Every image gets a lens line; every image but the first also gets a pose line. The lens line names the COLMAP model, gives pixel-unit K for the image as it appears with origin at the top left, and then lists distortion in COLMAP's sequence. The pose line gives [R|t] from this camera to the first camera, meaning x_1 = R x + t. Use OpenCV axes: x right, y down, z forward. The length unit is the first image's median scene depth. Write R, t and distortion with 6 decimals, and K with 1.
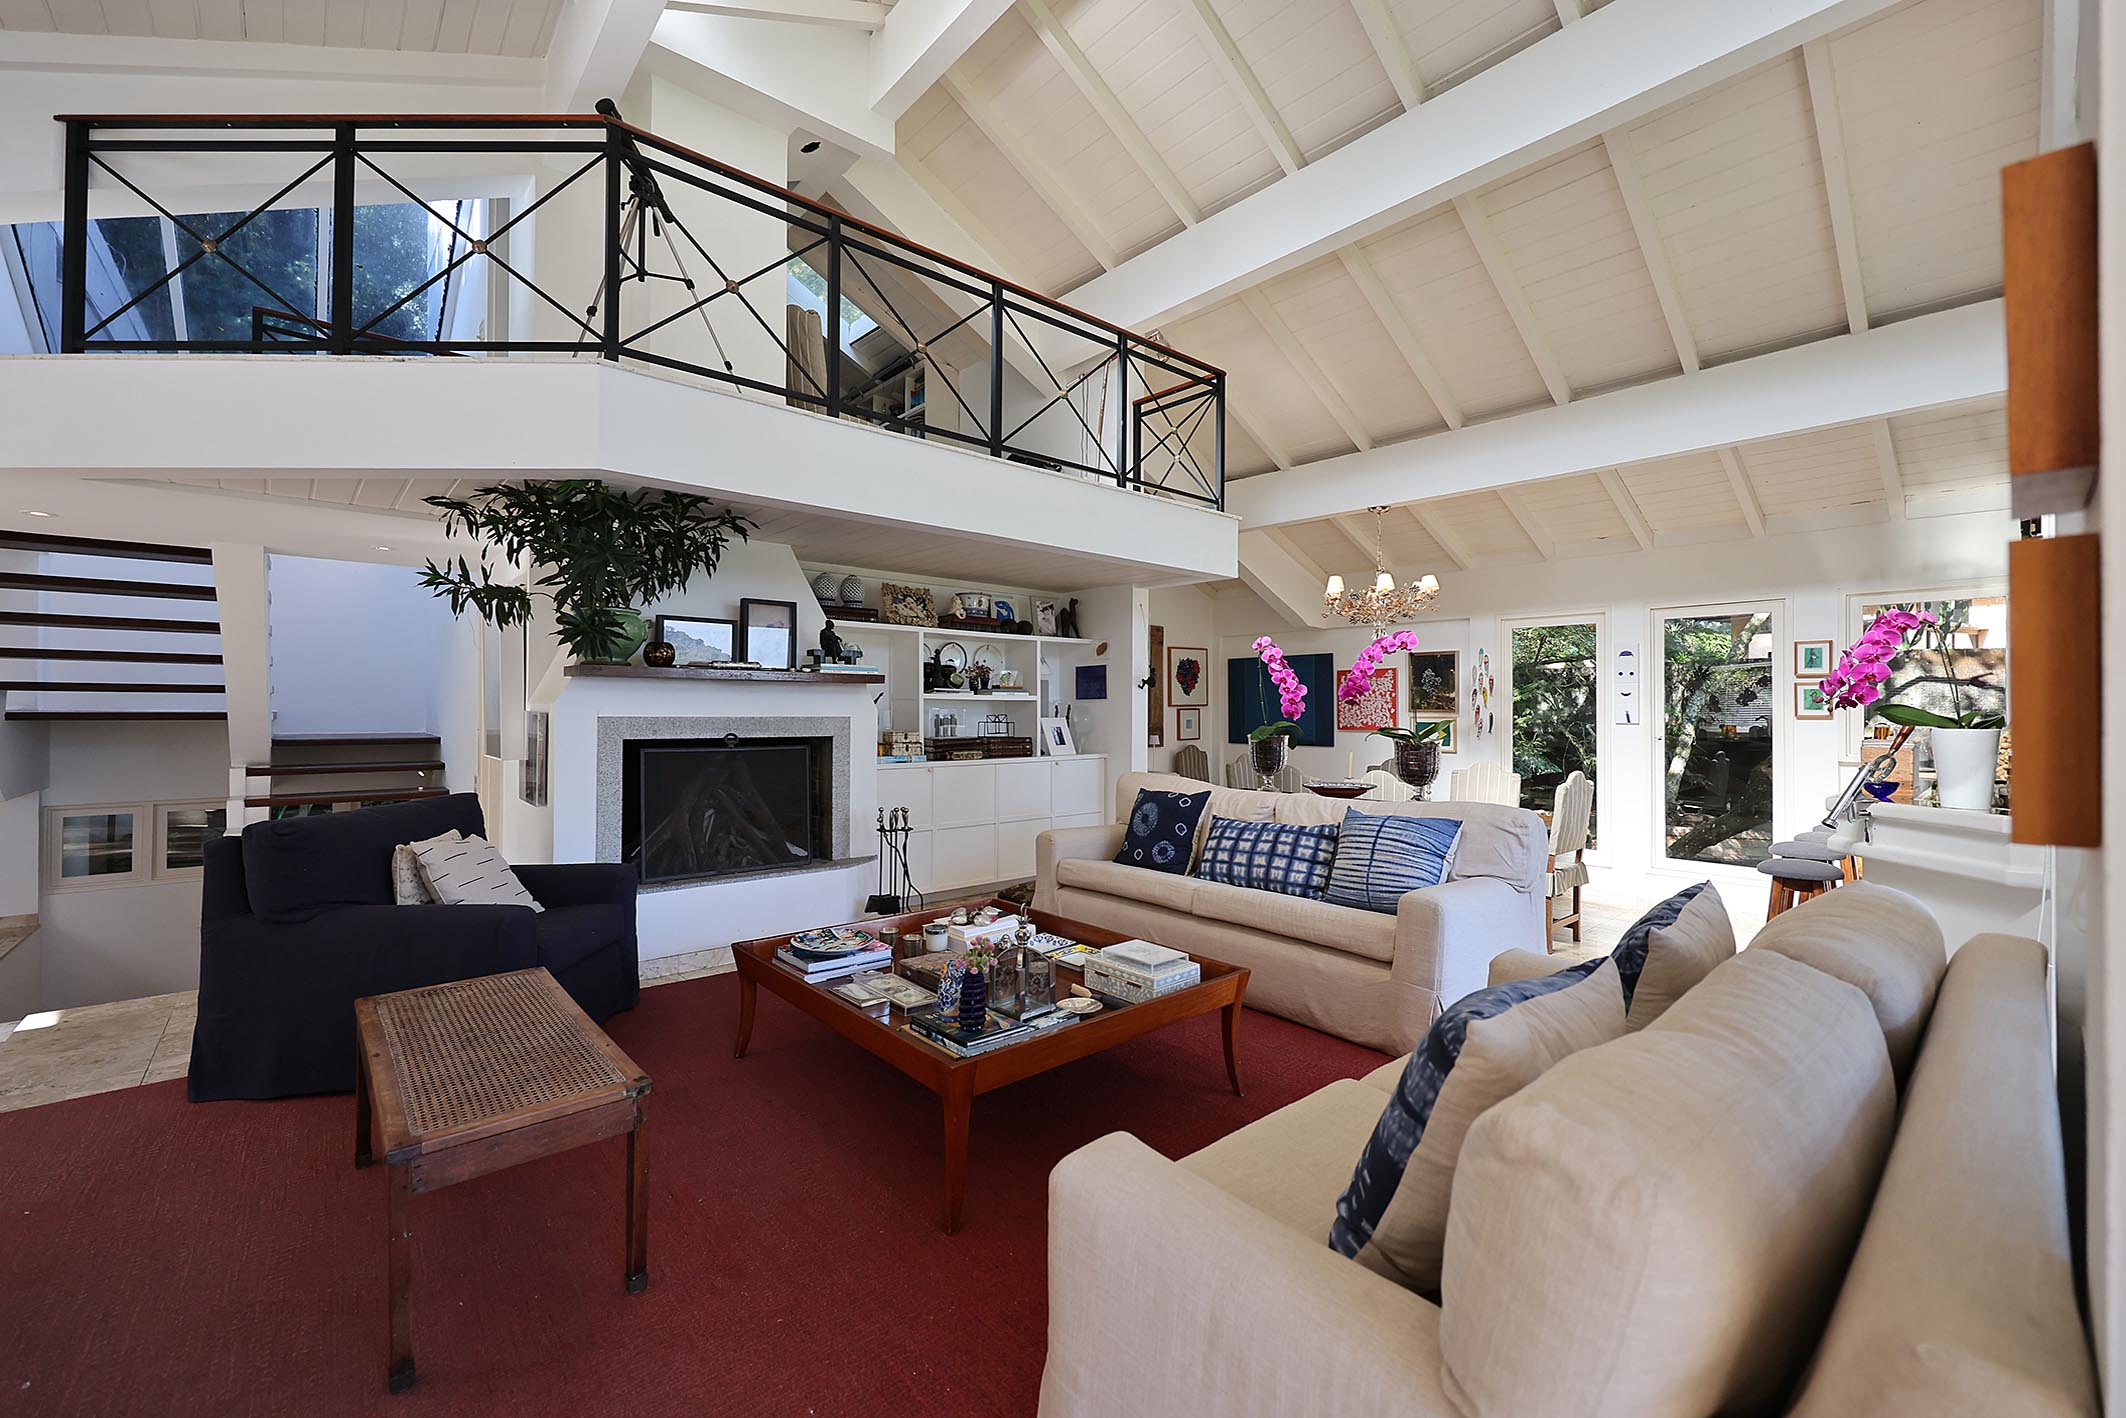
lens RADIAL K [[858.8, 0, 1053.4], [0, 858.8, 702.2], [0, 0, 1]] dist [-0.002314, 0.001015]
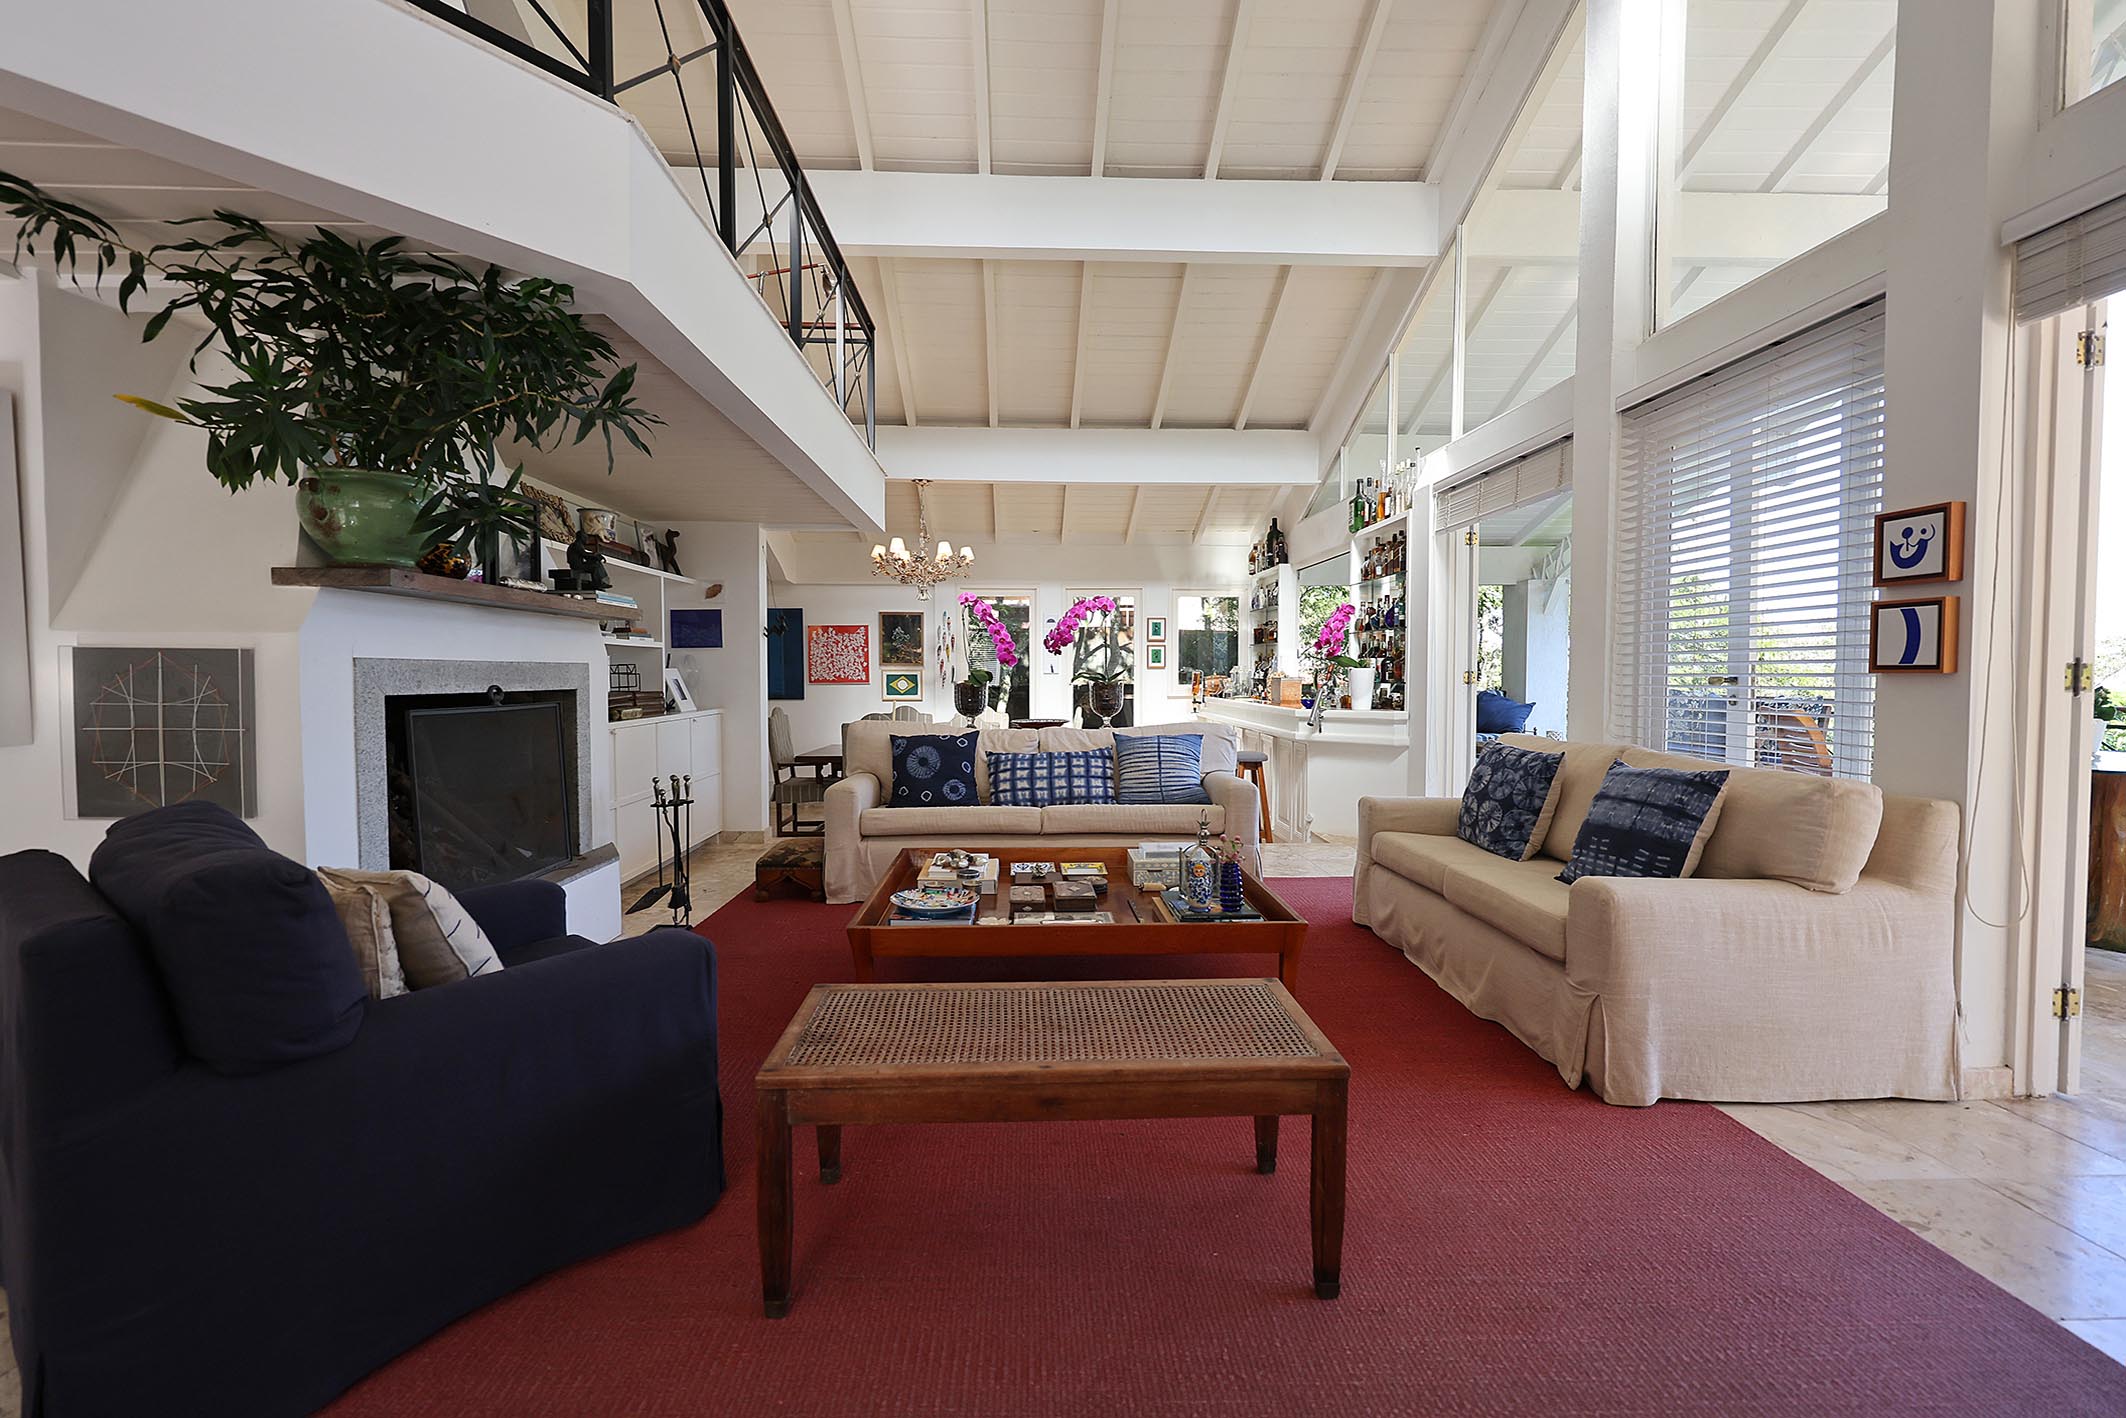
lens RADIAL K [[858.8, 0, 1064.0], [0, 858.8, 710.5], [0, 0, 1]] dist [-0.002314, 0.001015]
pose [[0.631663, -0.039527, 0.774234, -0.528477], [-0.003865, 0.998526, 0.054132, 0.015074], [-0.775233, -0.037186, 0.630580, 0.191006]]
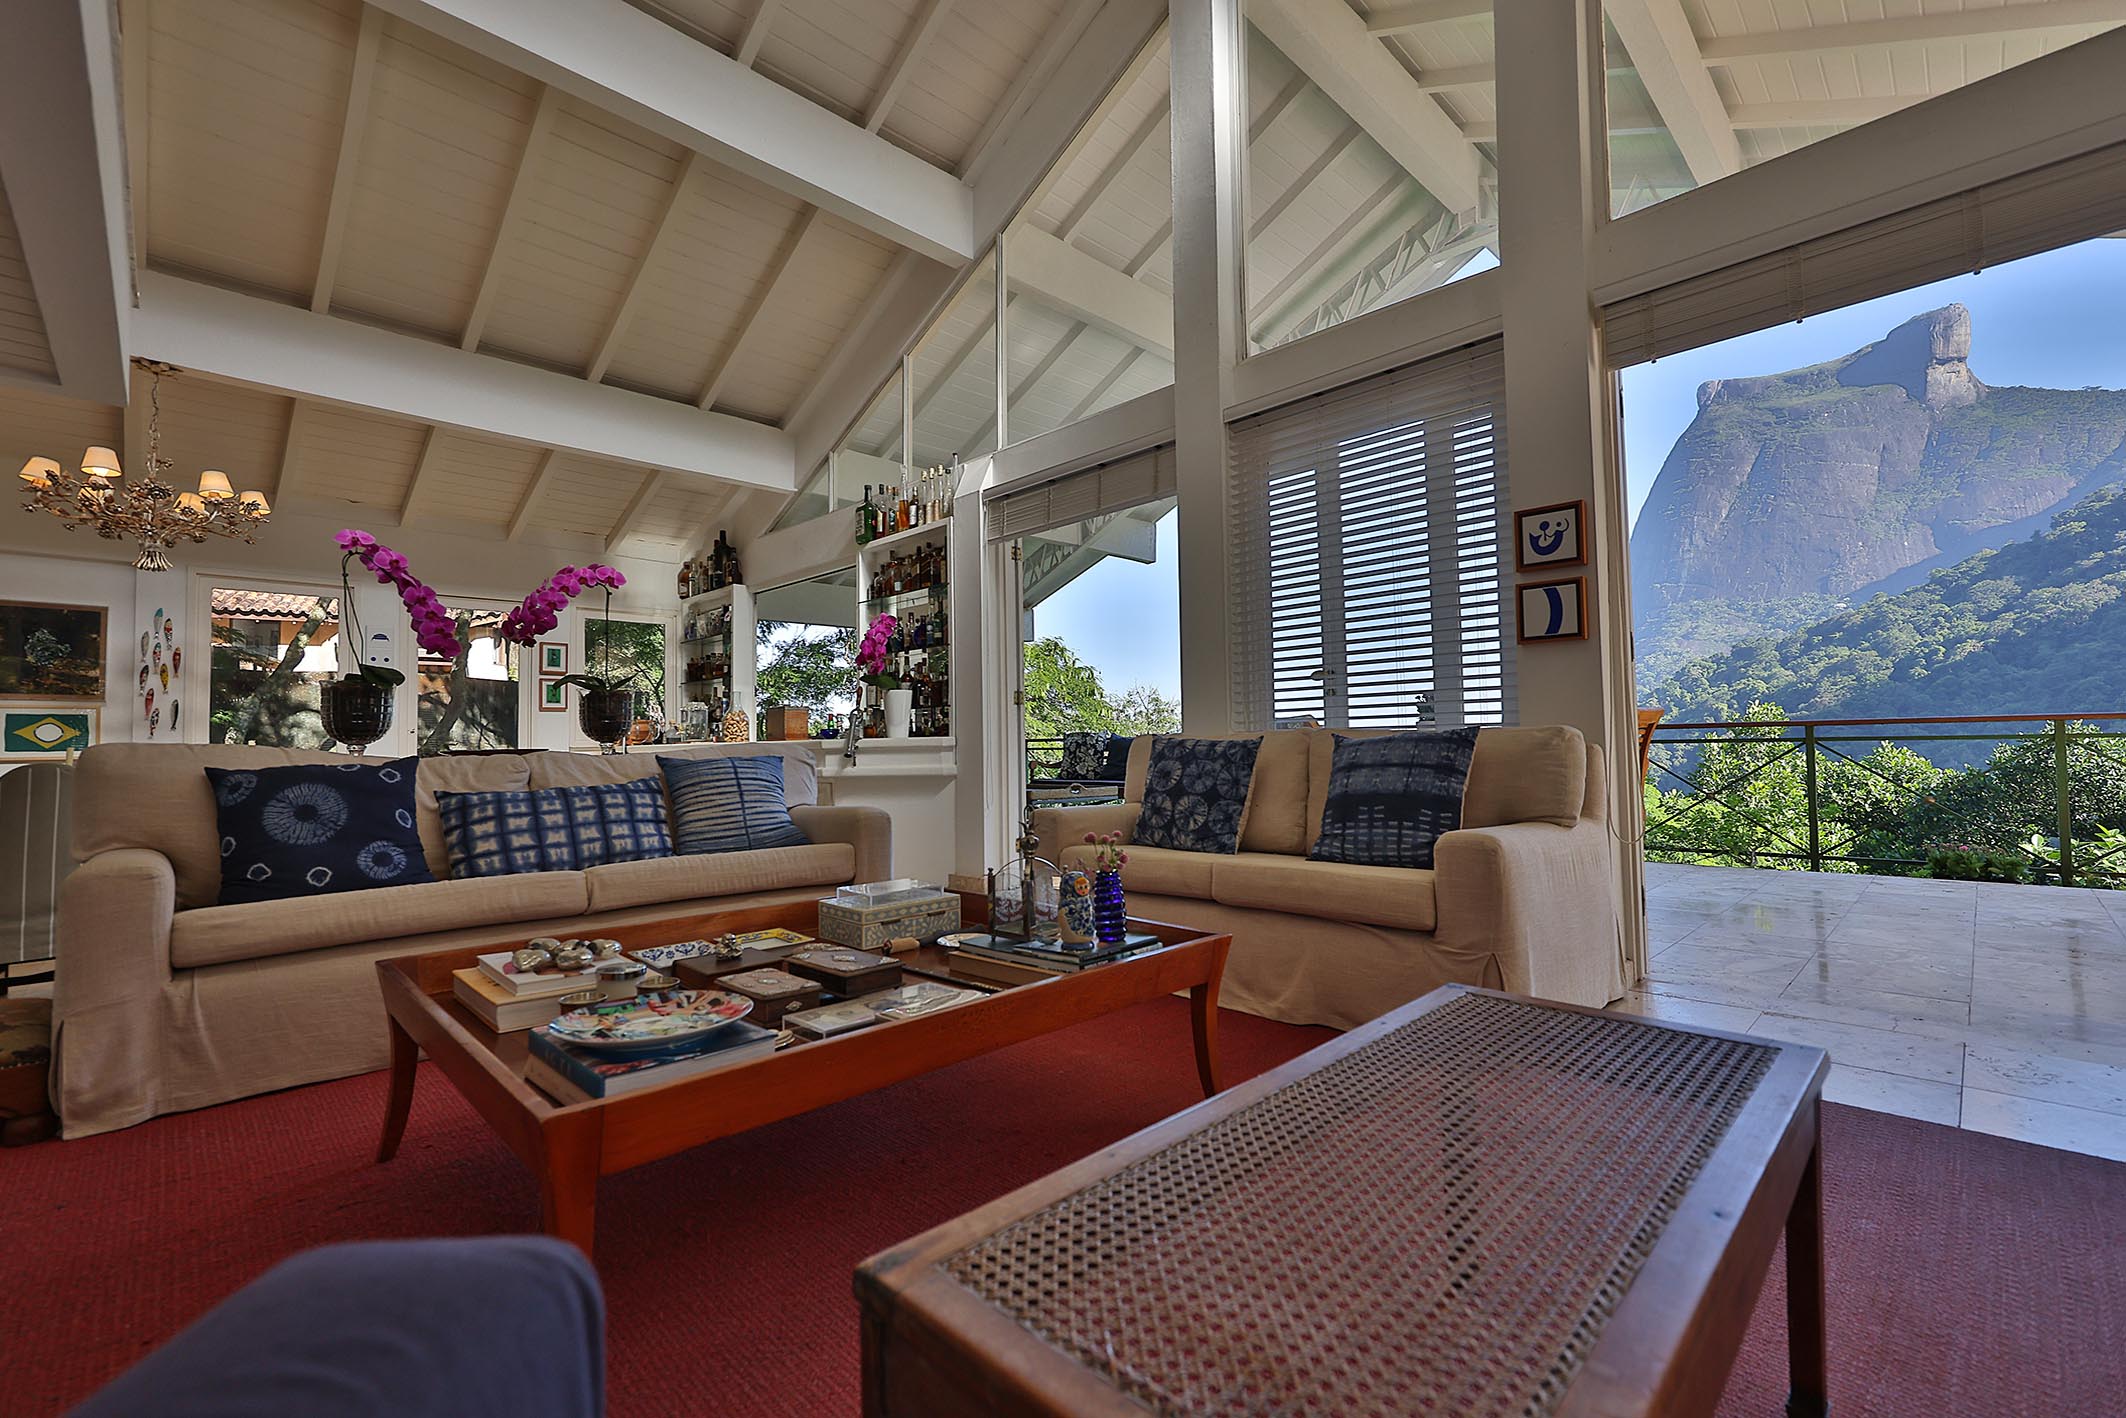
lens RADIAL K [[909.0, 0, 1050.4], [0, 909.0, 707.3], [0, 0, 1]] dist [-0.001601, -0.000245]
pose [[-0.043590, 0.038650, 0.998302, -0.443803], [0.006298, 0.999242, -0.038411, 0.083907], [-0.999030, 0.004613, -0.043800, 0.493465]]
